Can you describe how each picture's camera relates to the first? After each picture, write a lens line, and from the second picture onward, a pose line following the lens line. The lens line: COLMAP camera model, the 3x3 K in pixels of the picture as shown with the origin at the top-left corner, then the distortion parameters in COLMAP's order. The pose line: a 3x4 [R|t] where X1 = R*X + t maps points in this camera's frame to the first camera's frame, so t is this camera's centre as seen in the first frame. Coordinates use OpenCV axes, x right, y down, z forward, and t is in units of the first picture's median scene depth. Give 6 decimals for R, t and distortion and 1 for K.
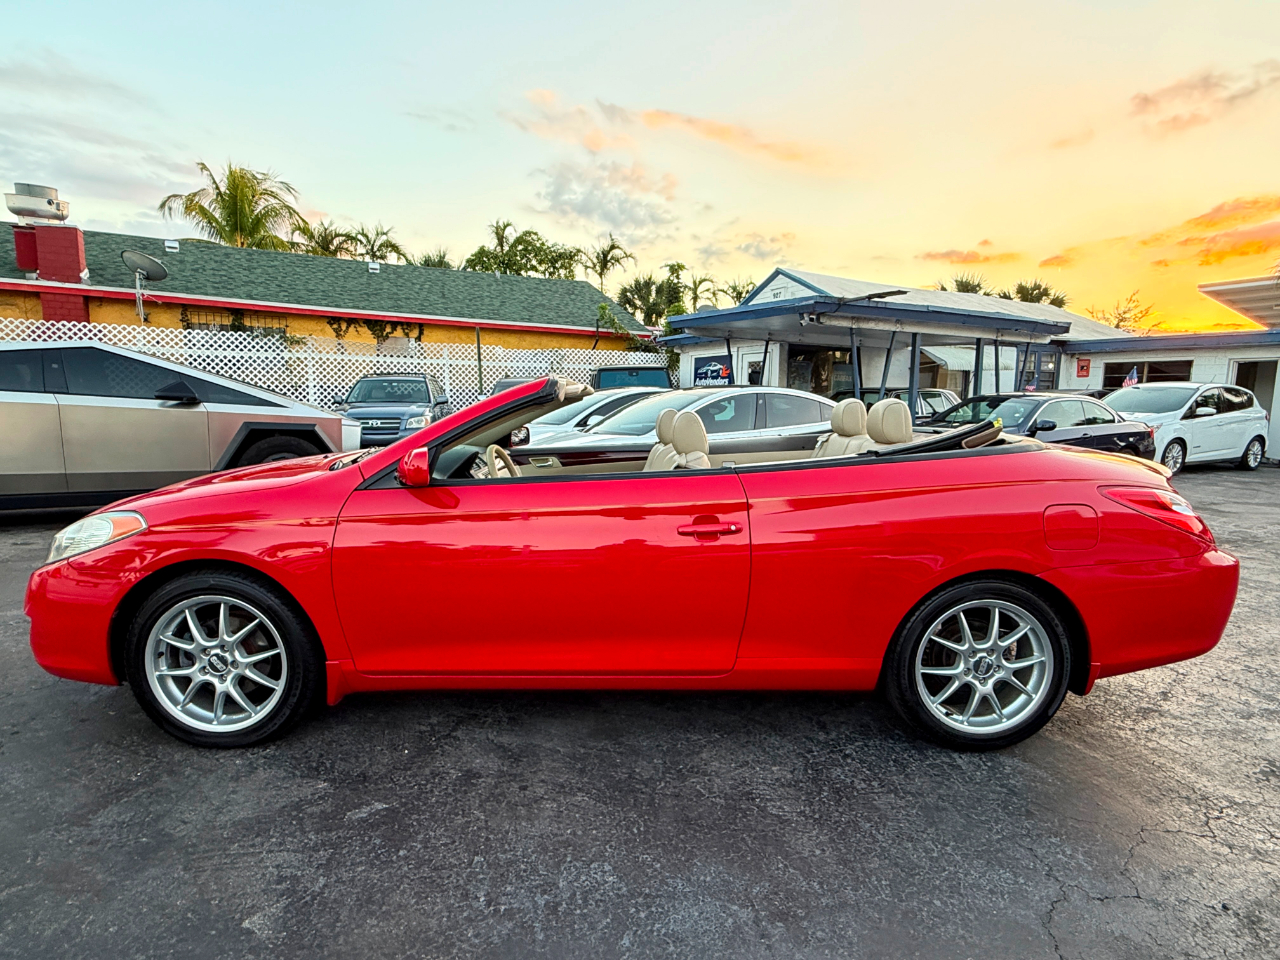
lens RADIAL K [[690.5, 0, 642.3], [0, 690.5, 479.1], [0, 0, 1]] dist [0.000843, 0.000598]
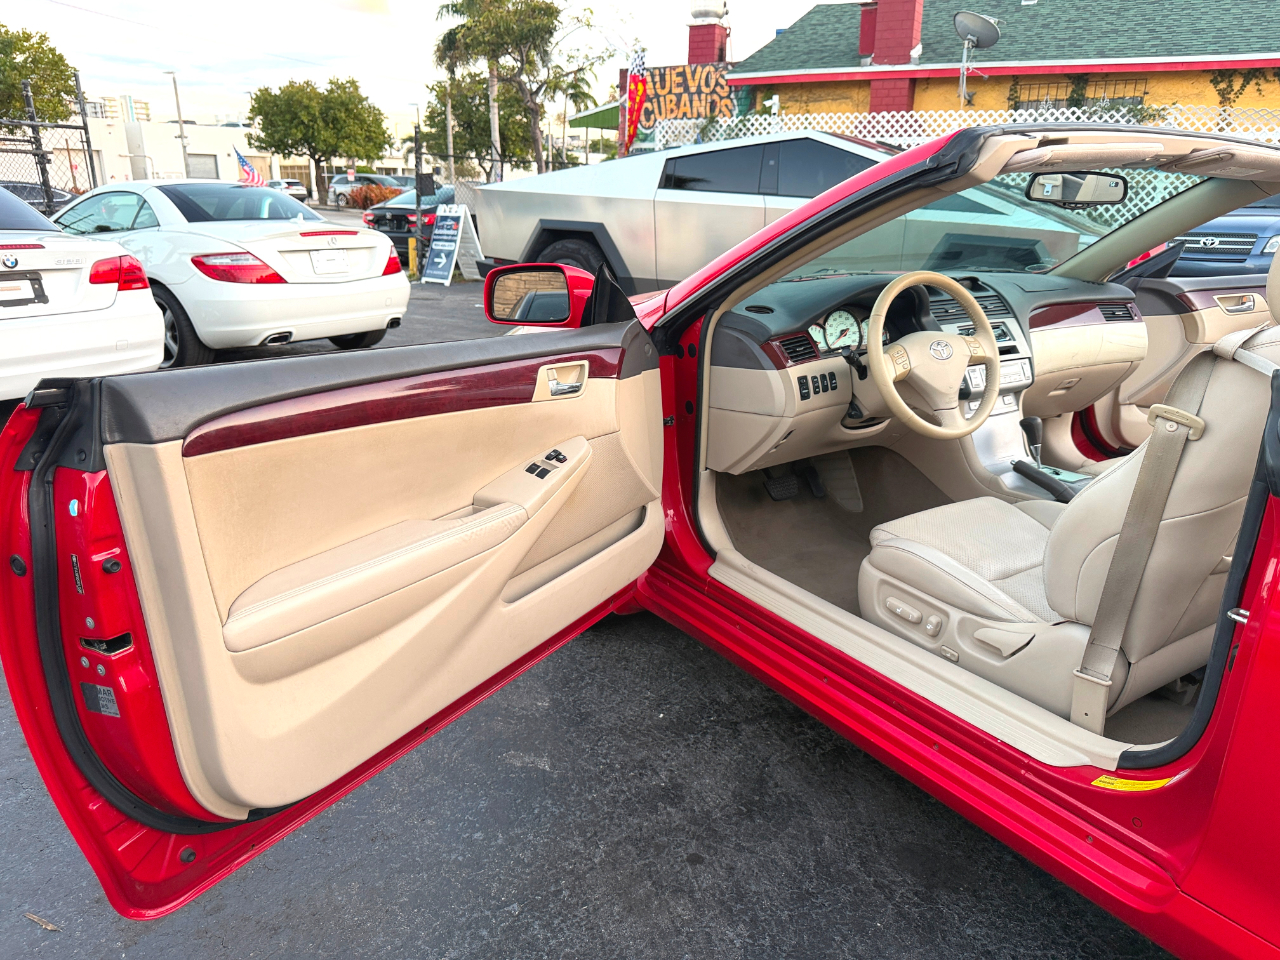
lens RADIAL K [[915.9, 0, 639.0], [0, 915.9, 482.6], [0, 0, 1]] dist [0.006153, -0.008779]
pose [[0.526346, 0.245925, -0.813929, 0.055388], [-0.099165, 0.968482, 0.228495, -0.006546], [0.844468, -0.039554, 0.534144, 0.083054]]
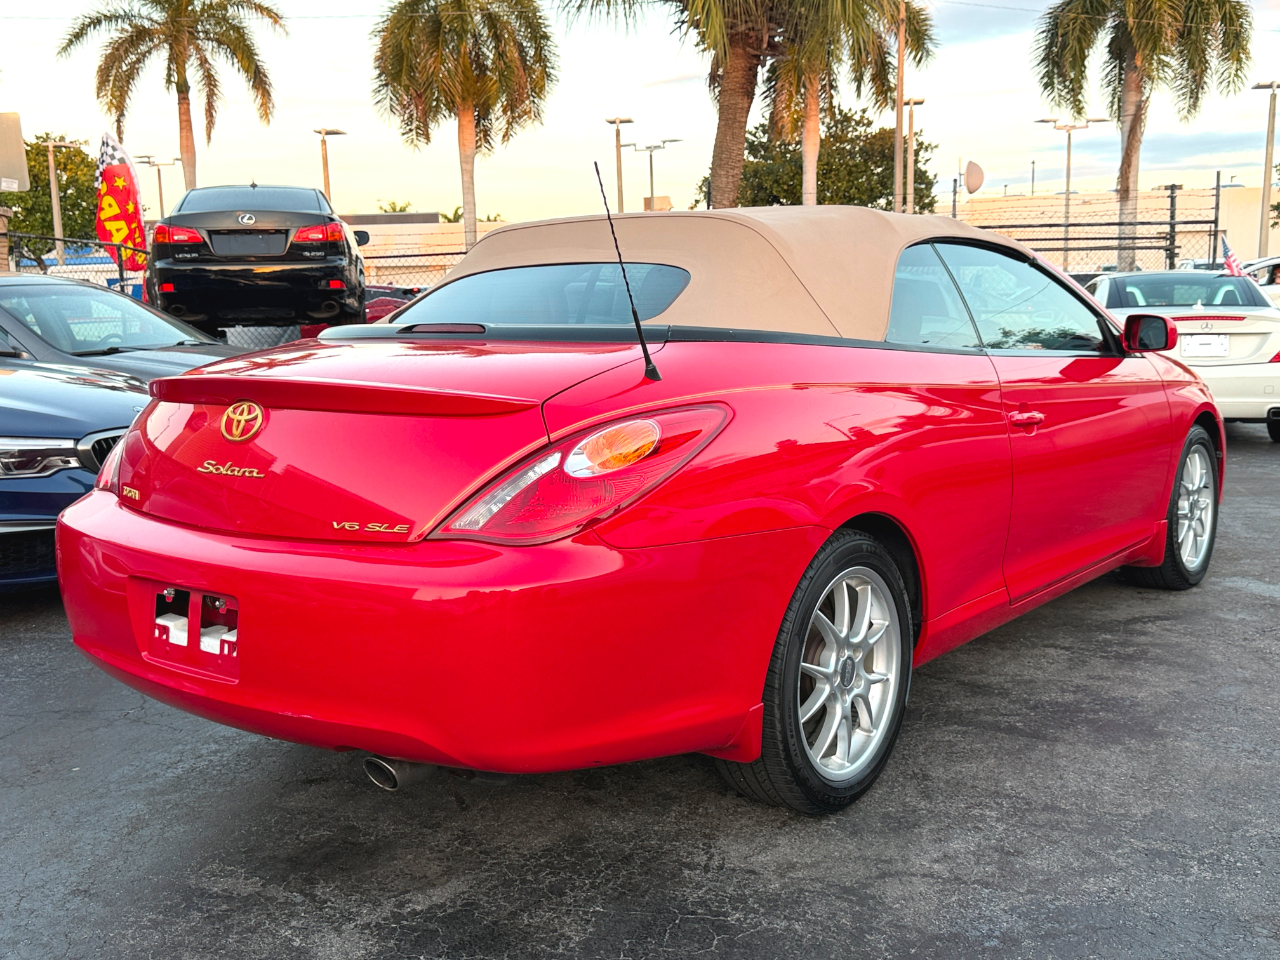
lens RADIAL K [[1288.0, 0, 642.9], [0, 1288.0, 488.2], [0, 0, 1]] dist [0.139115, -0.283520]
pose [[-0.629458, 0.112305, -0.768876, 0.254498], [-0.078405, 0.975271, 0.206640, -0.035735], [0.773068, 0.190355, -0.605087, 0.376833]]
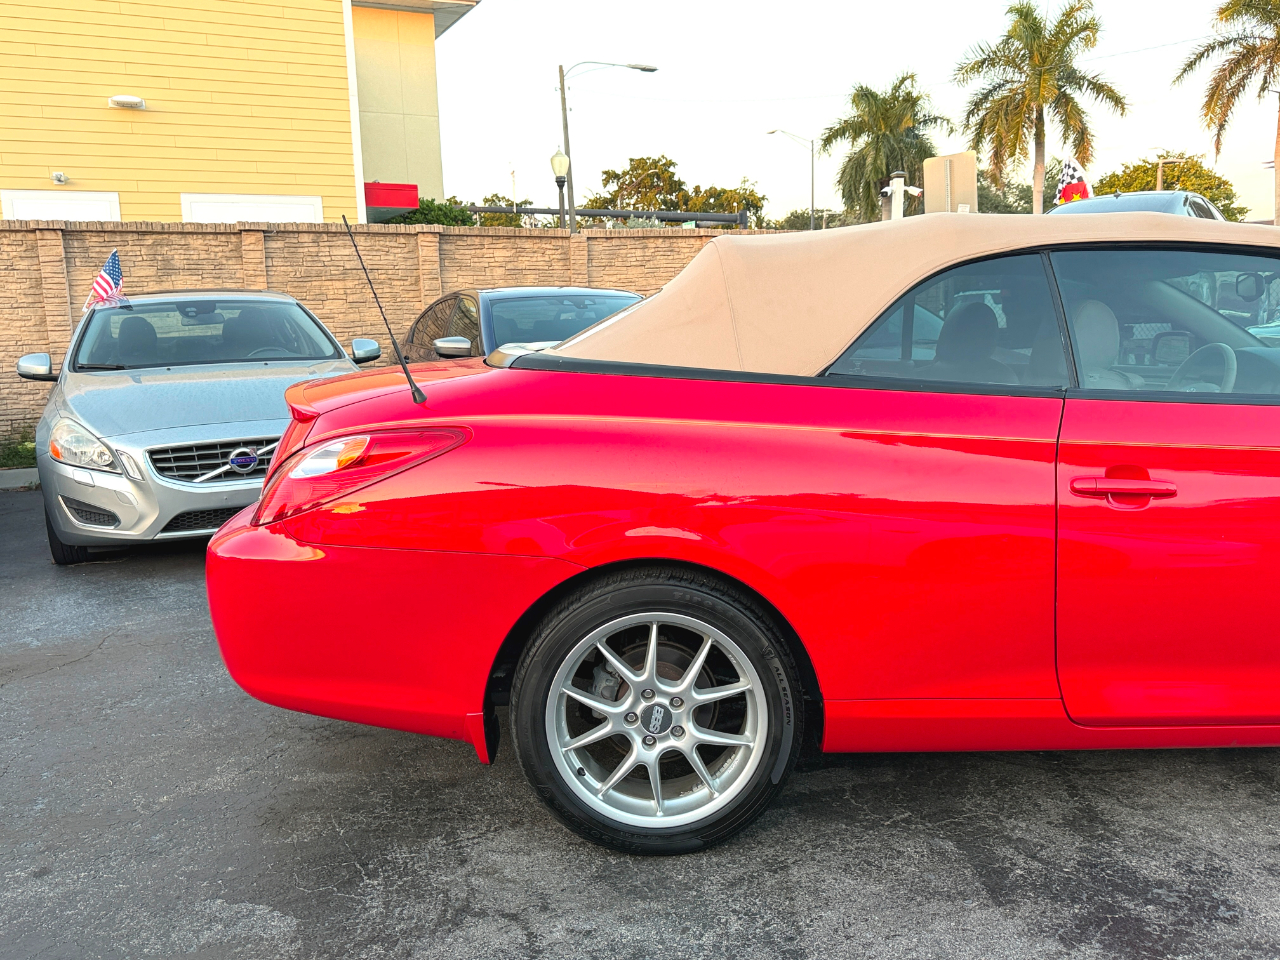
lens RADIAL K [[1056.9, 0, 637.8], [0, 1056.9, 478.8], [0, 0, 1]] dist [0.096165, -0.150844]
pose [[-0.999618, 0.007484, 0.026591, 0.079139], [0.014327, 0.963476, 0.267413, -0.045880], [-0.023618, 0.267692, -0.963215, 0.428835]]
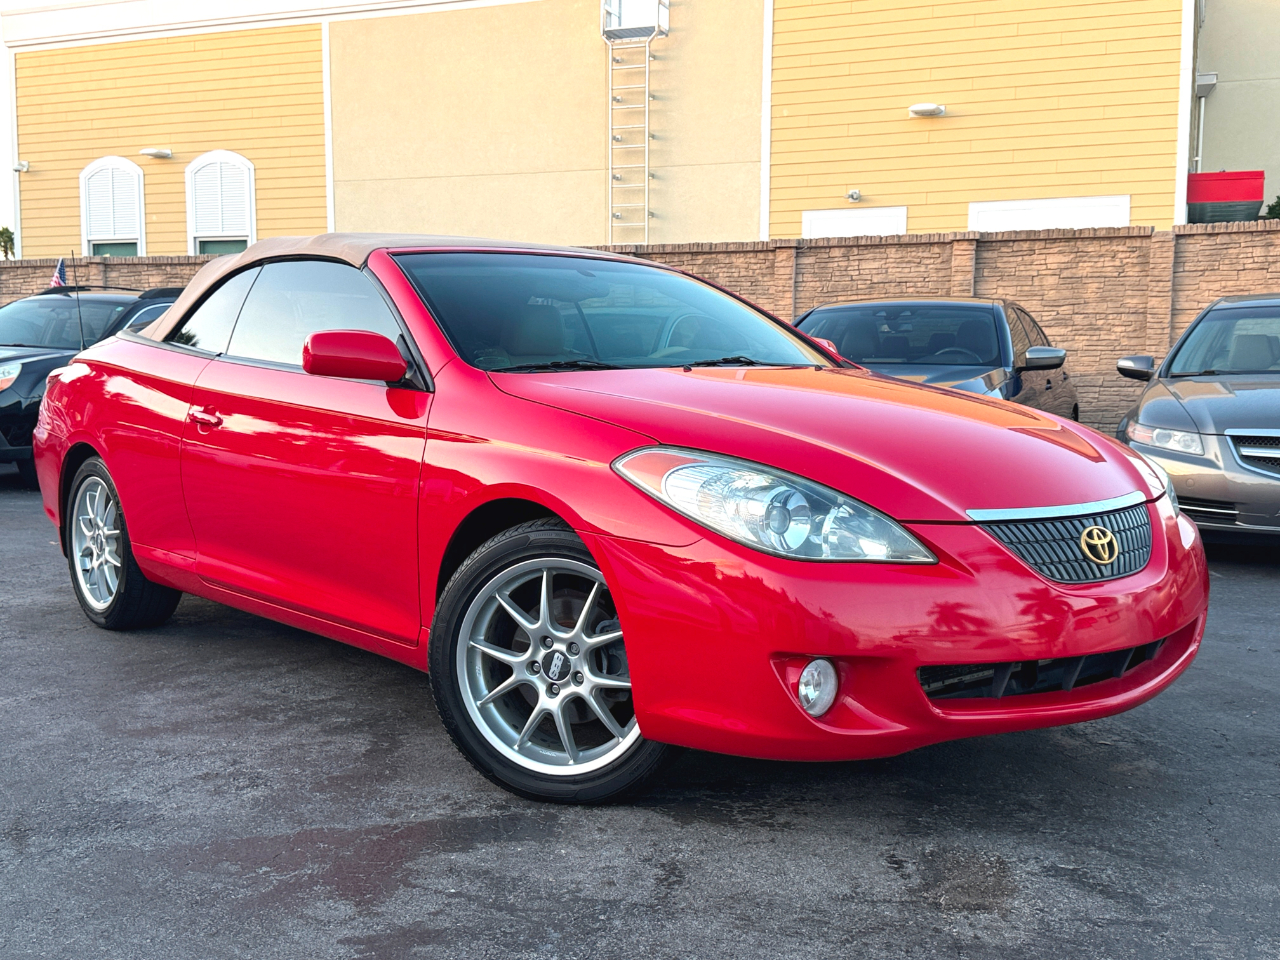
lens RADIAL K [[1367.0, 0, 642.8], [0, 1367.0, 501.6], [0, 0, 1]] dist [0.187185, -0.398313]
pose [[-0.640851, -0.097155, 0.761492, -0.274734], [0.076288, 0.978989, 0.189106, -0.034739], [-0.763865, 0.179281, -0.619974, 0.396026]]
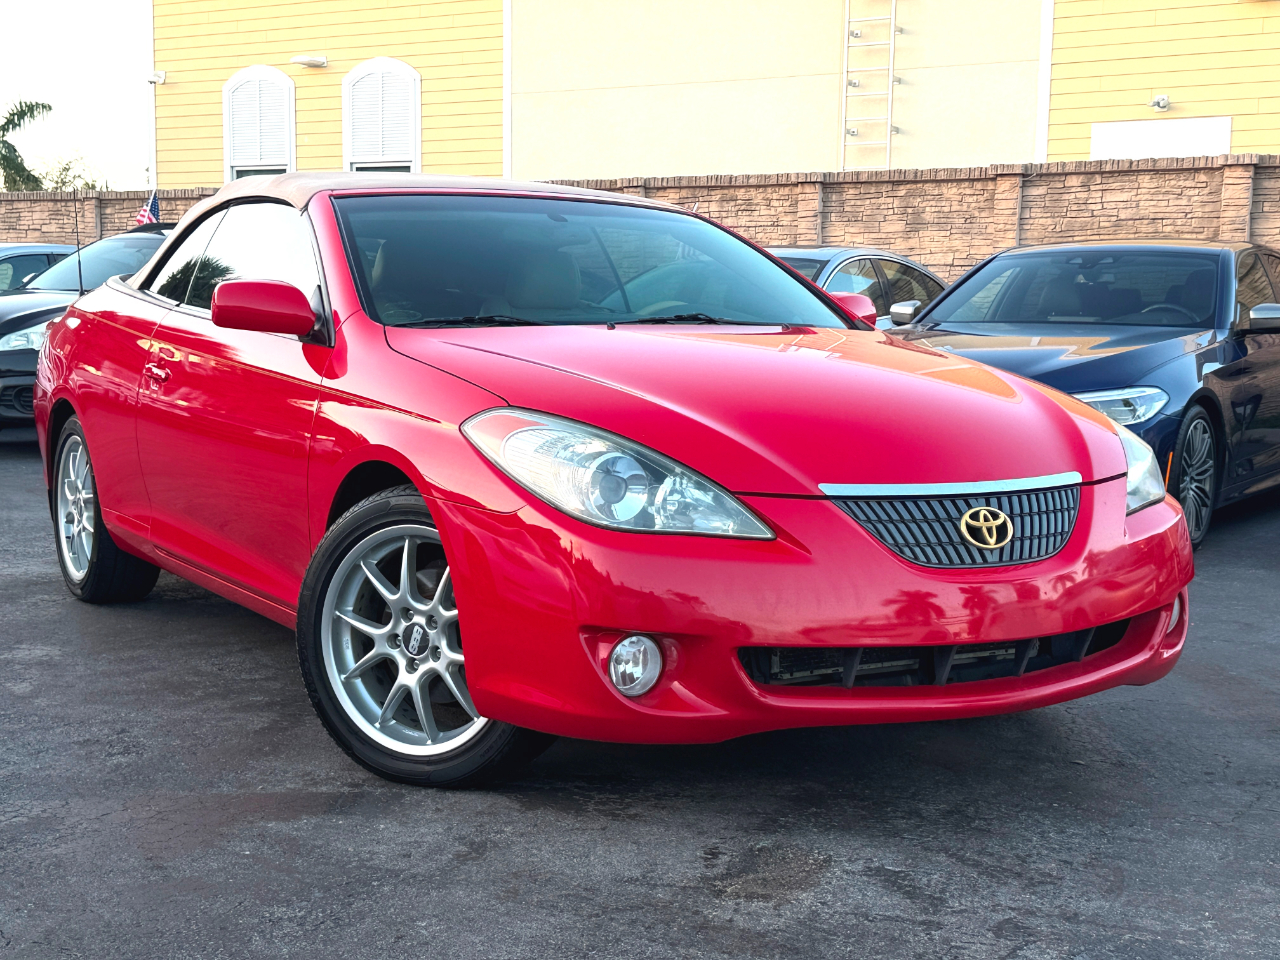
lens RADIAL K [[1756.6, 0, 654.1], [0, 1756.6, 509.1], [0, 0, 1]] dist [0.180084, -0.331998]
pose [[-0.506313, -0.120168, 0.853936, -0.341379], [0.077761, 0.979847, 0.183992, -0.034011], [-0.858837, 0.159561, -0.486765, 0.371681]]
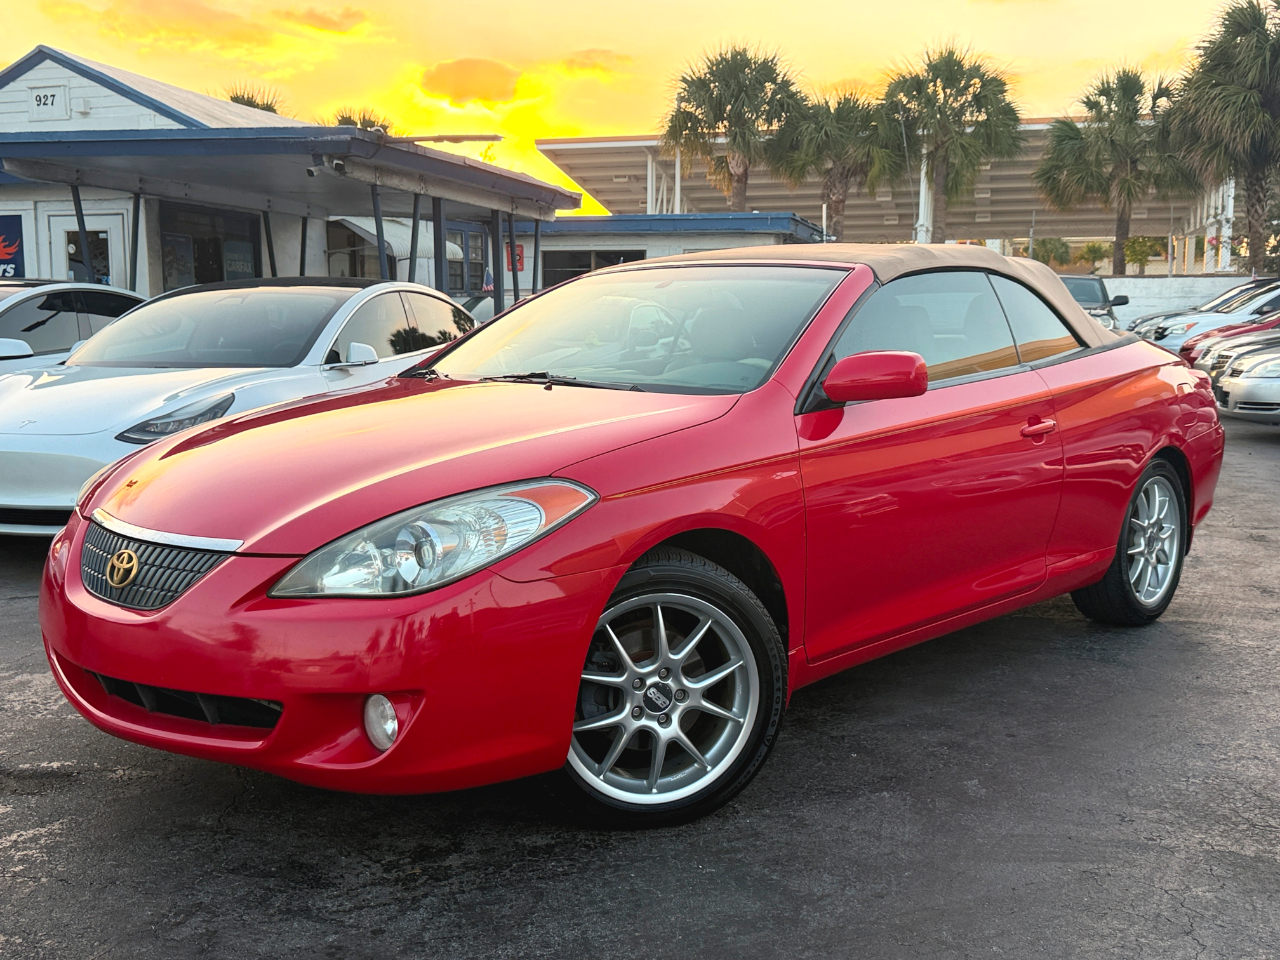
lens RADIAL K [[1288.0, 0, 642.9], [0, 1288.0, 488.2], [0, 0, 1]] dist [0.139115, -0.283520]
pose [[0.694171, -0.109655, 0.711409, -0.247513], [0.093489, 0.993692, 0.061941, -0.001739], [-0.713714, 0.023511, 0.700043, 0.024602]]
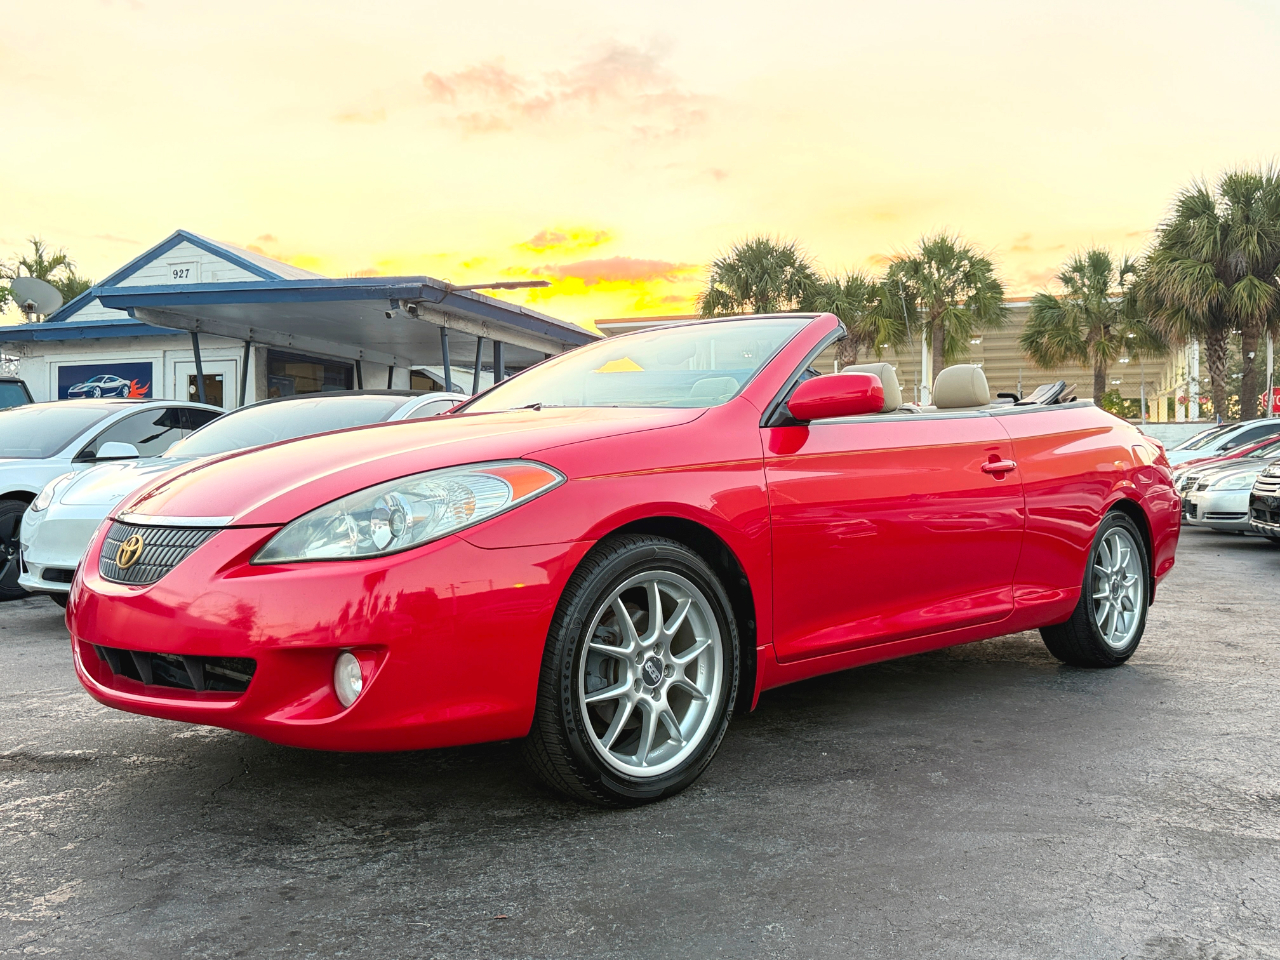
lens RADIAL K [[1113.2, 0, 636.7], [0, 1113.2, 470.6], [0, 0, 1]] dist [0.105950, -0.189589]
pose [[0.727615, -0.014924, 0.685823, -0.229612], [0.092944, 0.992689, -0.077007, 0.024615], [-0.679660, 0.119775, 0.723683, 0.026995]]
